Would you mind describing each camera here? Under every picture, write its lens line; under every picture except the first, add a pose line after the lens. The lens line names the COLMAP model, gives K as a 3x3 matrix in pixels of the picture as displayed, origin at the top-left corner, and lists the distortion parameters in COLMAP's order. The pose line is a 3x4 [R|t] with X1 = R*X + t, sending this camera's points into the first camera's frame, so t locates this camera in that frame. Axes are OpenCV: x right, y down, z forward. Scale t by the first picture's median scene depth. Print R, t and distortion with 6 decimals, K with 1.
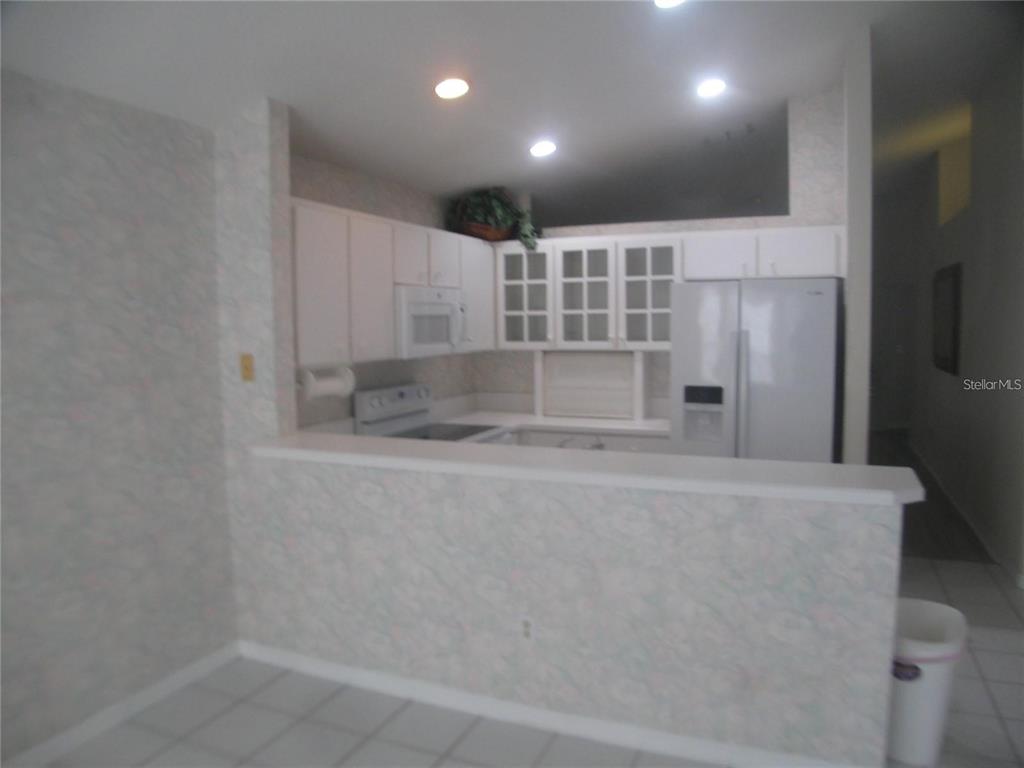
lens RADIAL K [[733.5, 0, 522.9], [0, 733.5, 397.3], [0, 0, 1]] dist [-0.153360, 0.071304]
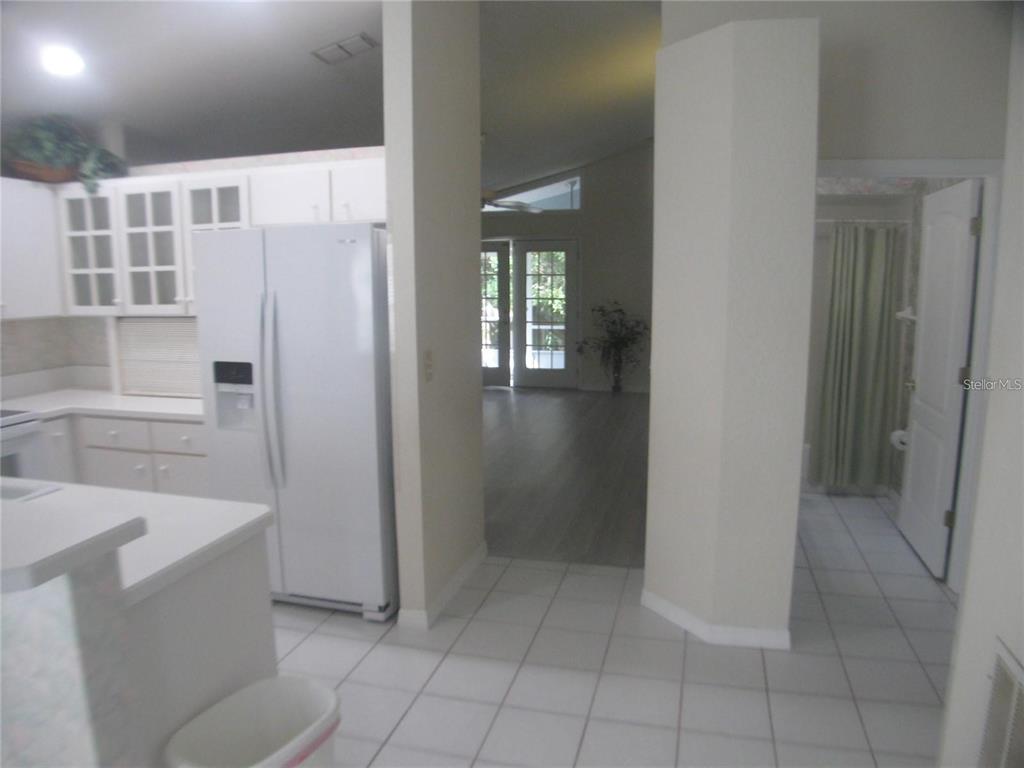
lens RADIAL K [[733.5, 0, 522.9], [0, 733.5, 397.3], [0, 0, 1]] dist [-0.153360, 0.071304]
pose [[0.988594, -0.017119, 0.149627, 0.382131], [0.007242, 0.997773, 0.066305, -0.022542], [-0.150428, -0.064465, 0.986517, 0.151813]]
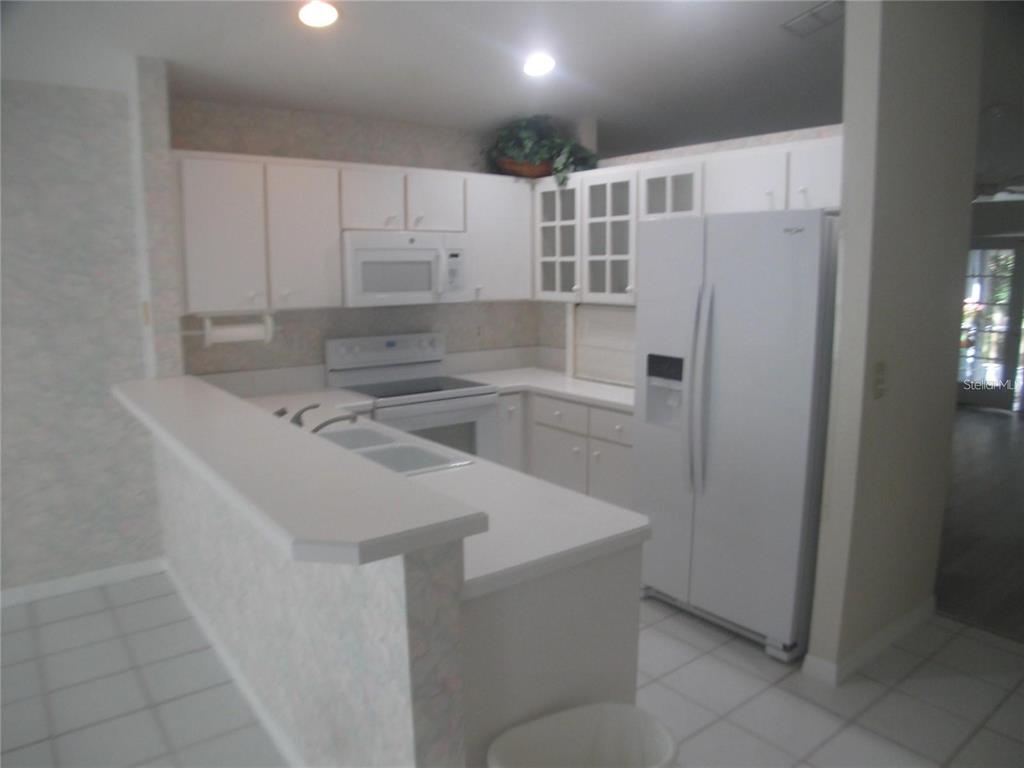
lens RADIAL K [[733.5, 0, 522.9], [0, 733.5, 397.3], [0, 0, 1]] dist [-0.153360, 0.071304]
pose [[0.874503, 0.092016, -0.476212, 0.418087], [-0.056055, 0.994434, 0.089213, -0.027243], [0.481770, -0.051323, 0.874793, 0.219309]]
